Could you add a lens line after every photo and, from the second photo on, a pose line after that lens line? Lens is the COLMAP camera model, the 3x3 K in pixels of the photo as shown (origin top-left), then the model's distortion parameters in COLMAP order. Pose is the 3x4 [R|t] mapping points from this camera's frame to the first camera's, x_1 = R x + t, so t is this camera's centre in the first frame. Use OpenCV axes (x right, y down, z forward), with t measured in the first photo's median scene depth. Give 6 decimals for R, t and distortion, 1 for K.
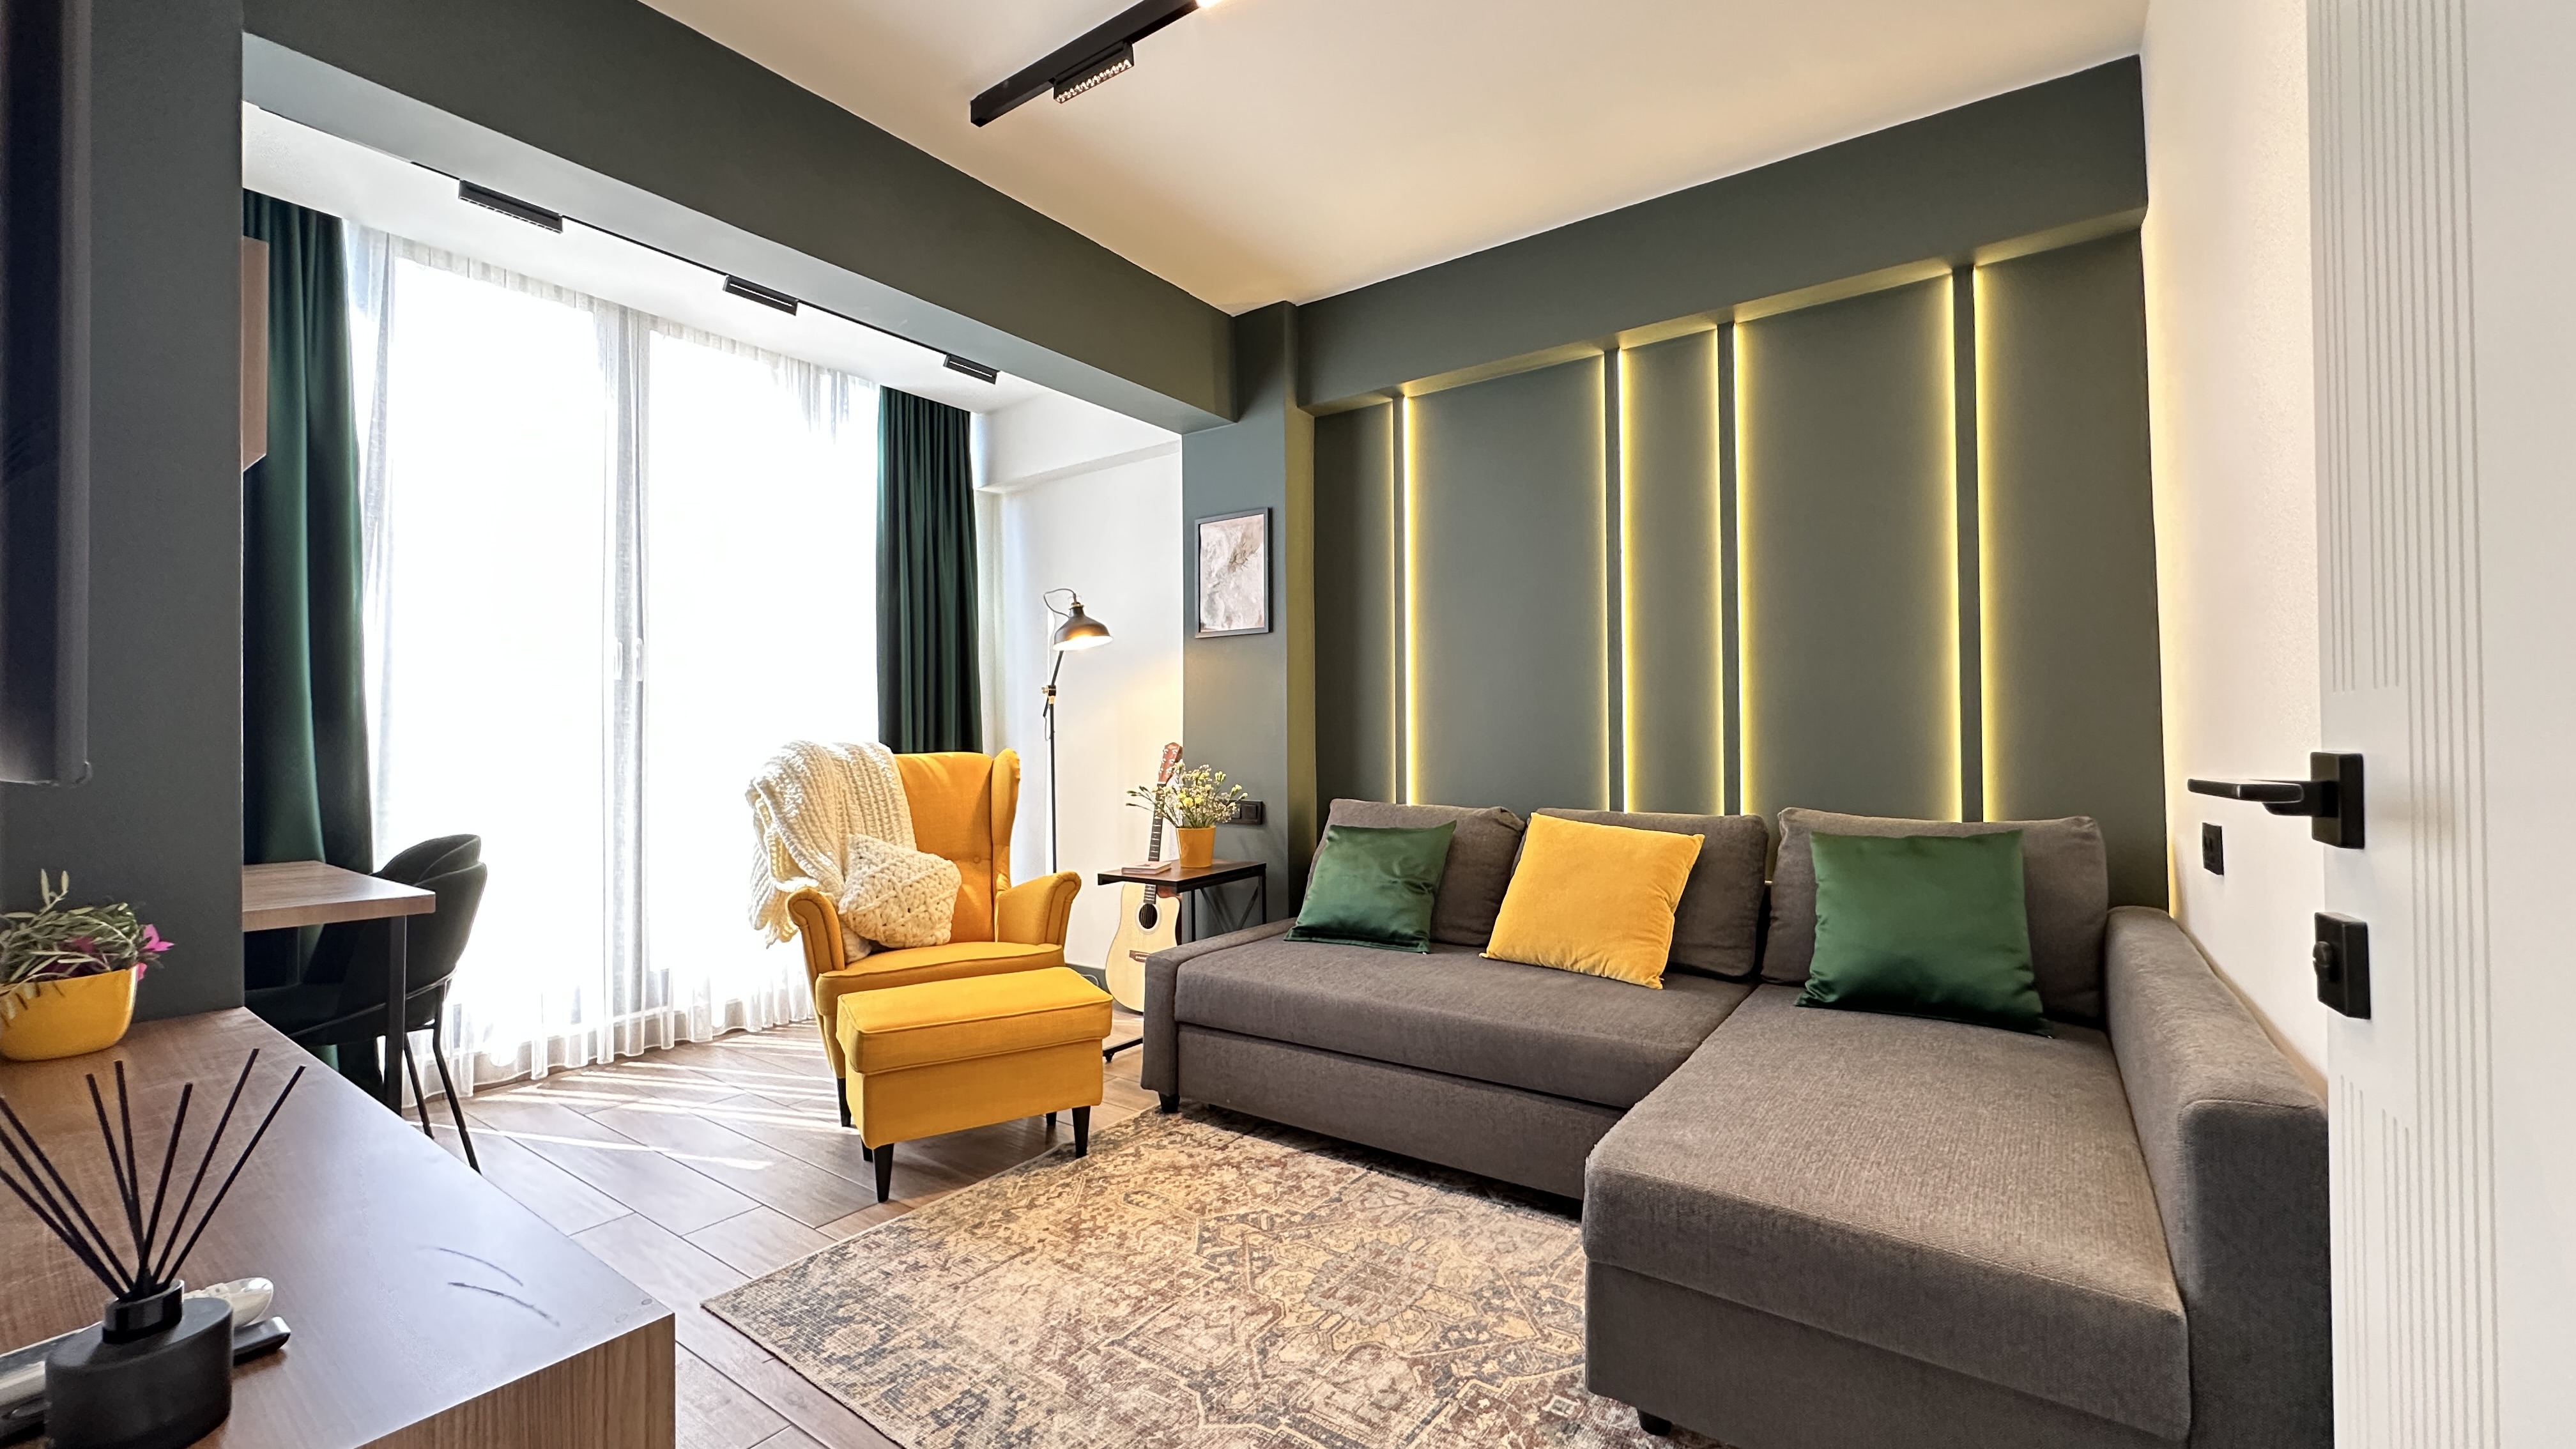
lens RADIAL K [[1021.5, 0, 1283.1], [0, 1021.5, 723.3], [0, 0, 1]] dist [-0.001512, 0.000126]
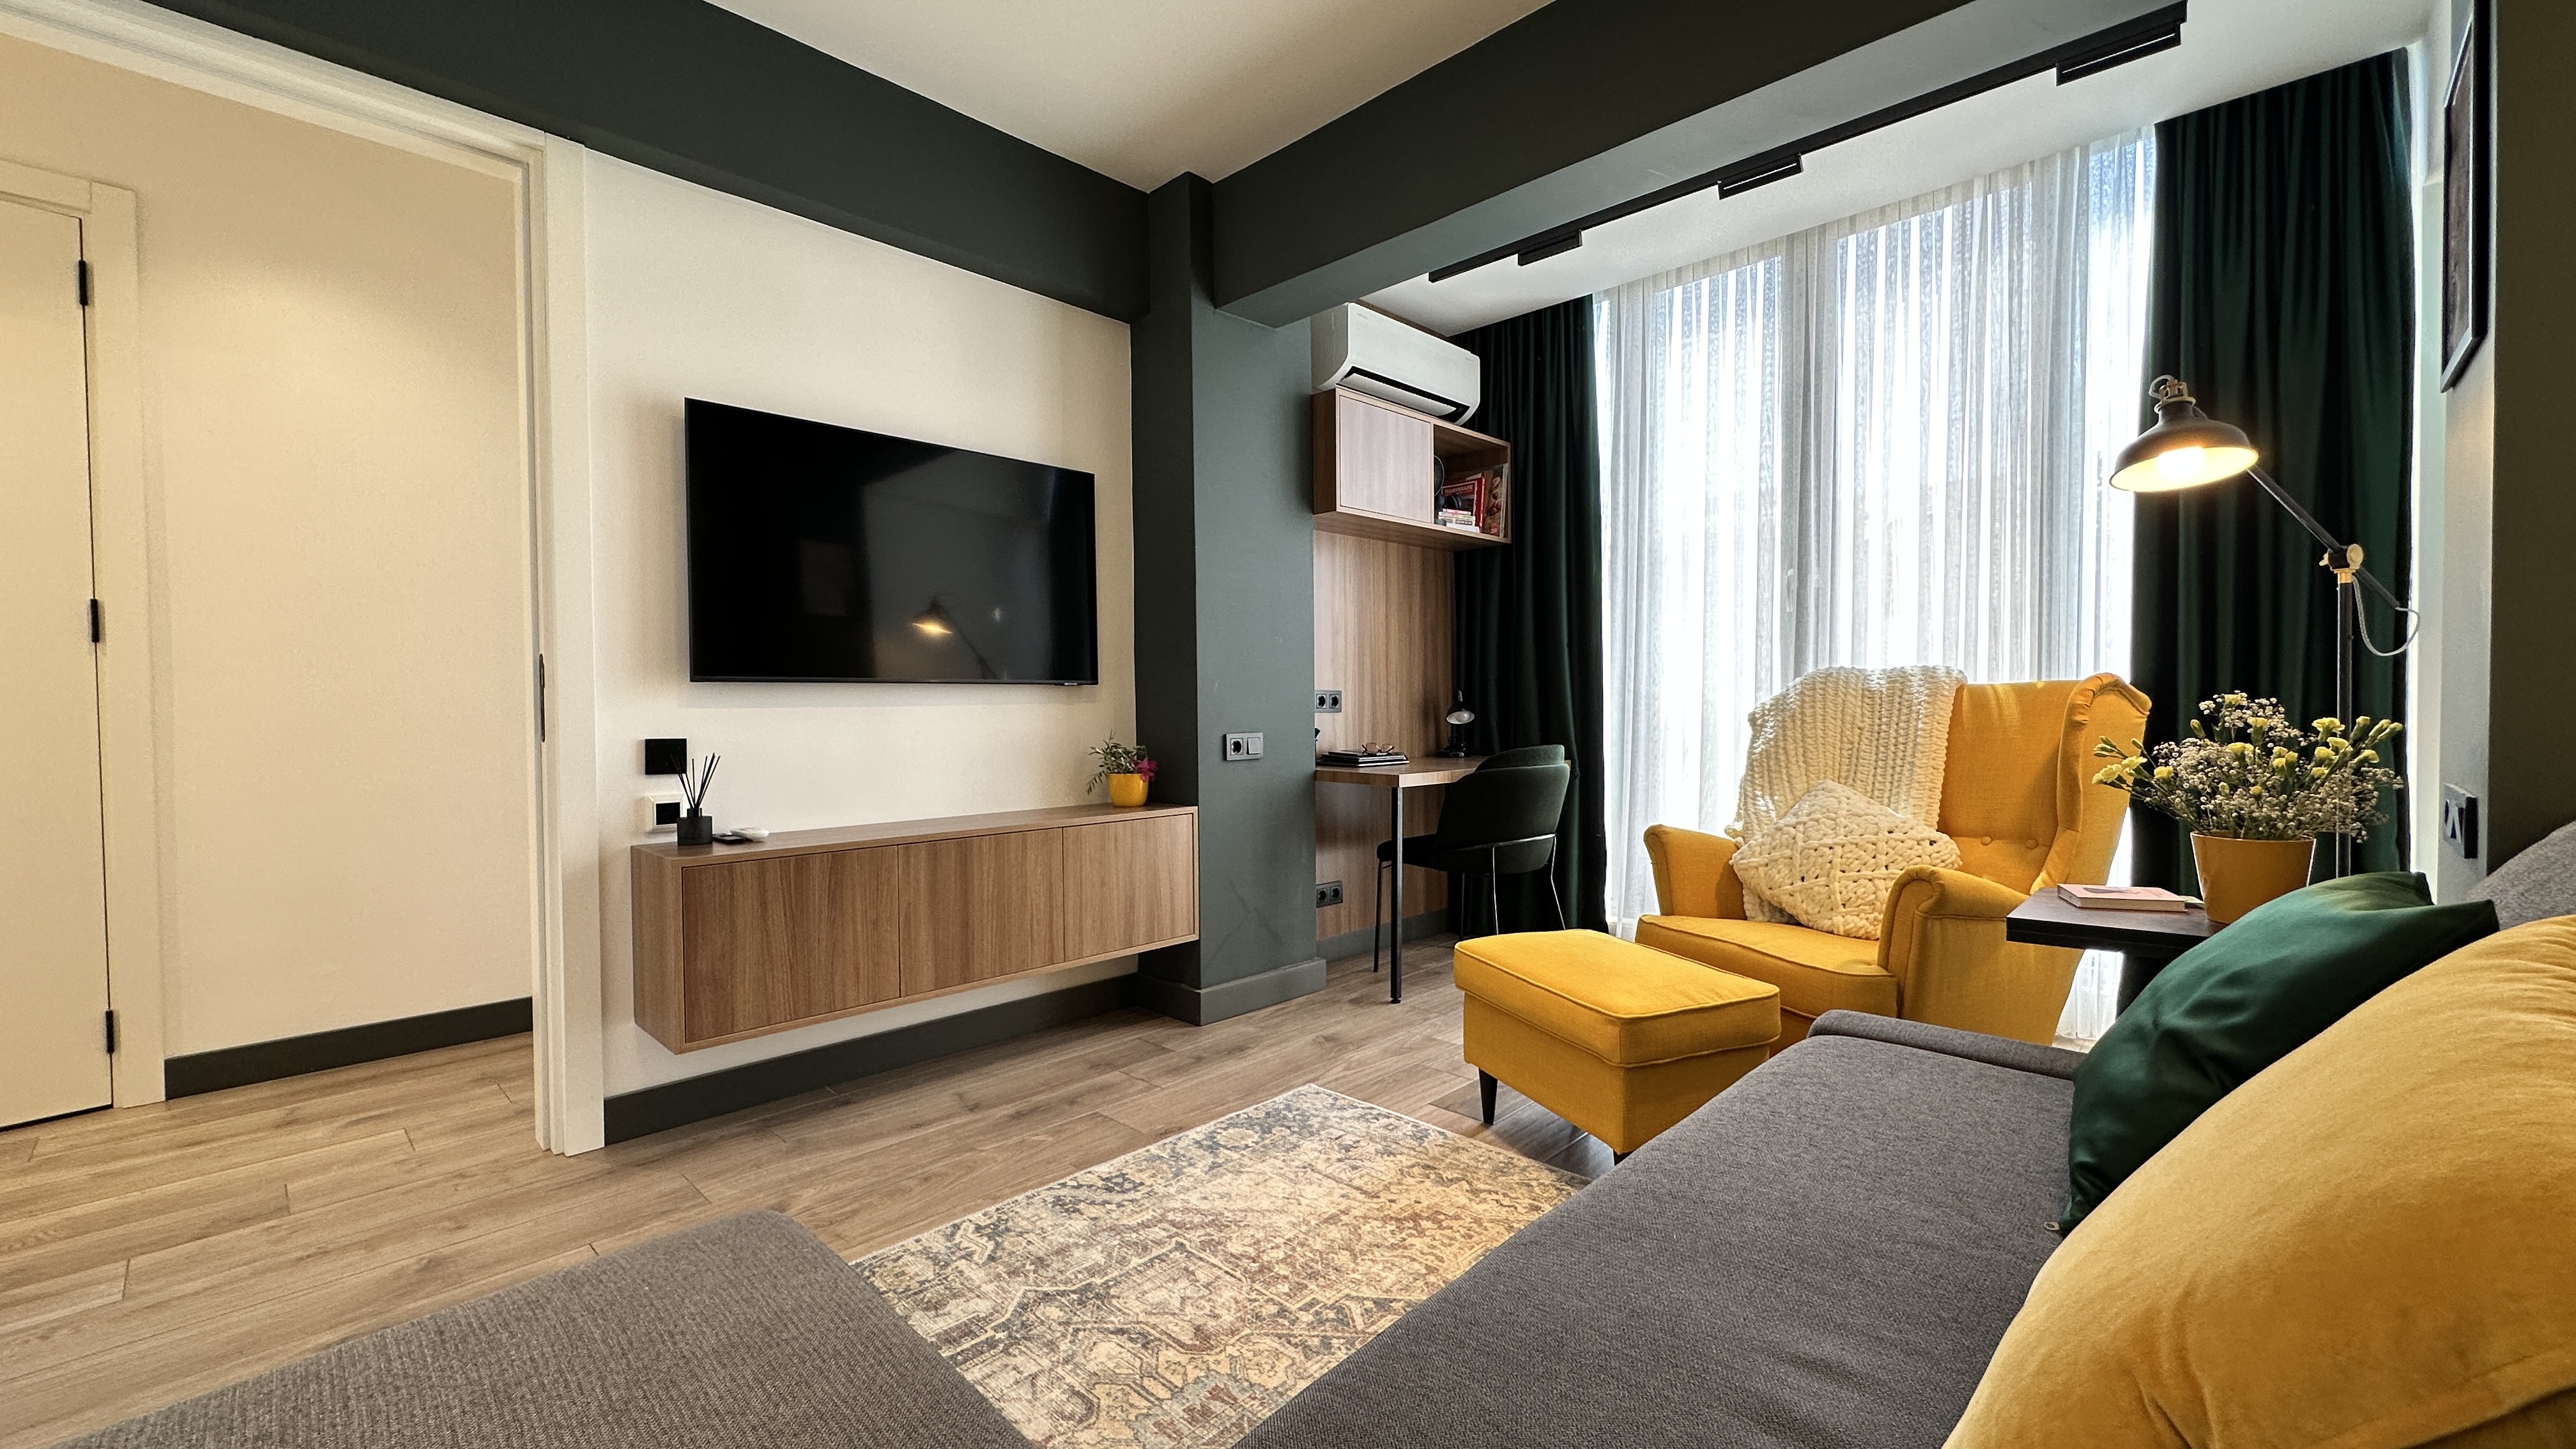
lens RADIAL K [[1030.6, 0, 1288.0], [0, 1030.6, 724.5], [0, 0, 1]] dist [-0.003136, -0.000037]
pose [[-0.142121, 0.028092, -0.989451, 0.479162], [0.024329, 0.999394, 0.024880, 0.035222], [0.989550, -0.020536, -0.142719, 0.732127]]
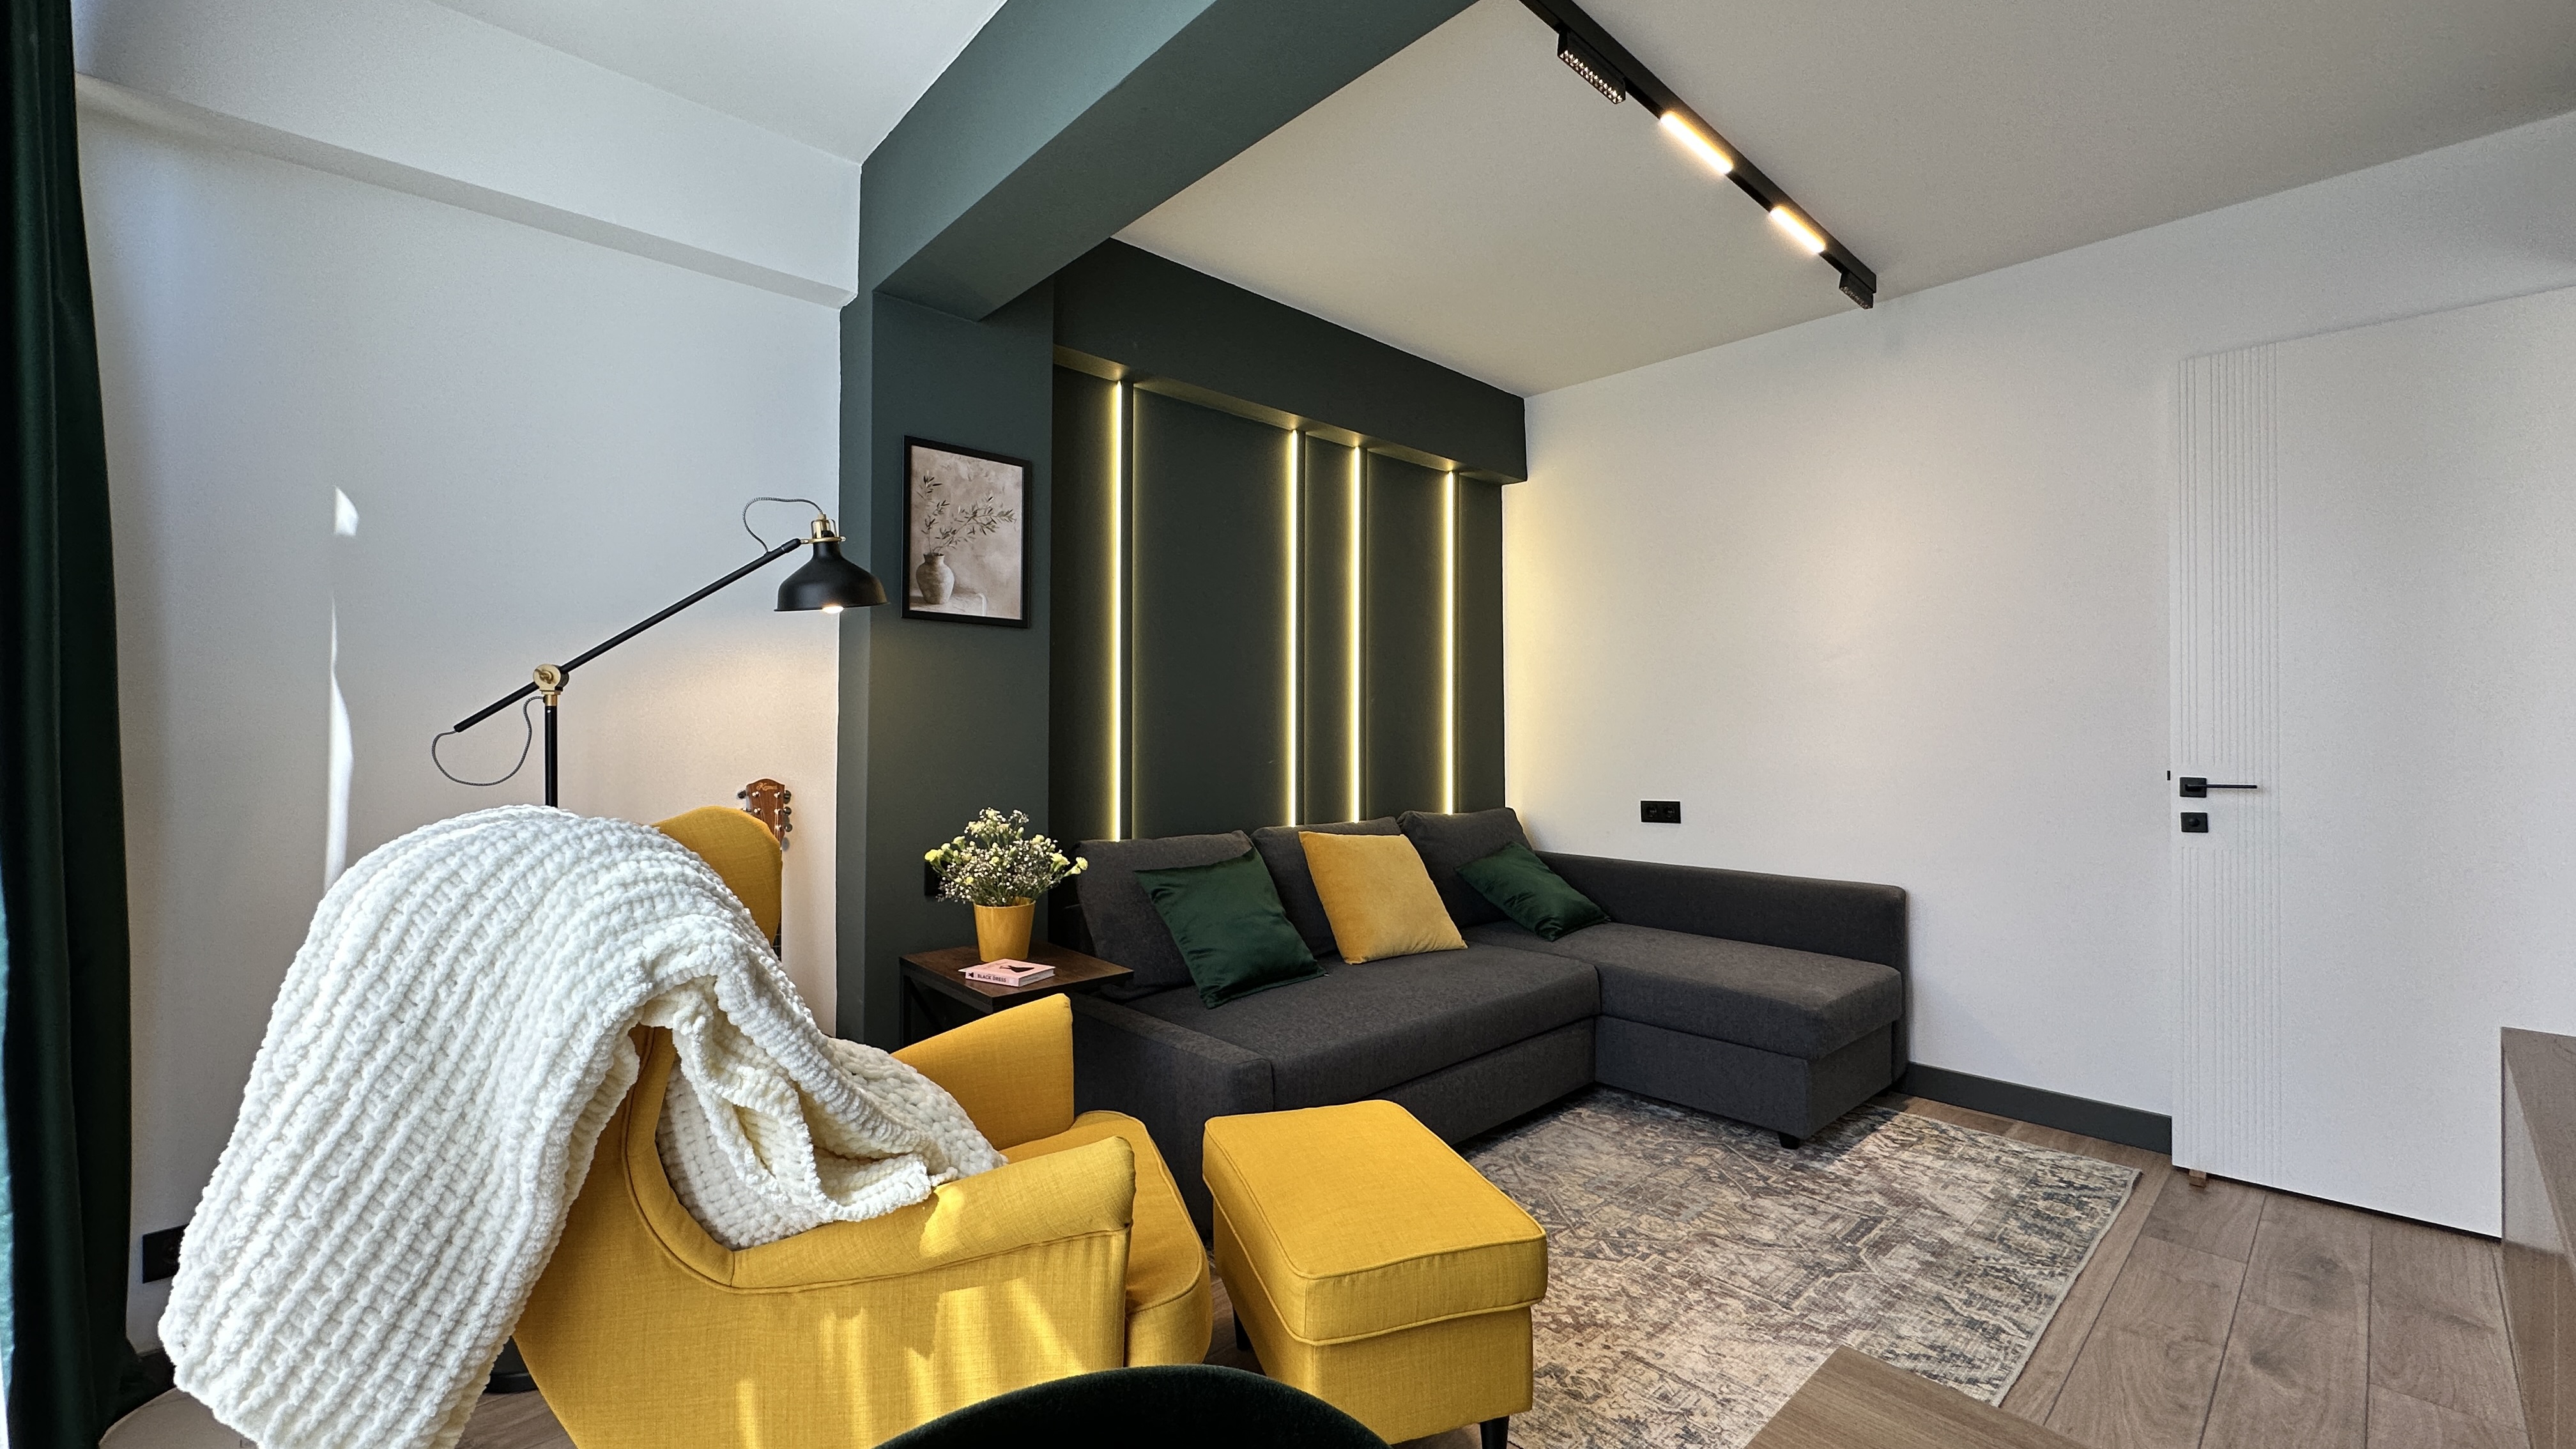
lens RADIAL K [[1027.5, 0, 1283.7], [0, 1027.5, 724.9], [0, 0, 1]] dist [-0.002348, 0.000872]
pose [[0.201038, 0.013151, 0.979495, -0.823296], [-0.020545, 0.999747, -0.009206, -0.016014], [-0.979368, -0.018273, 0.201257, 0.772064]]
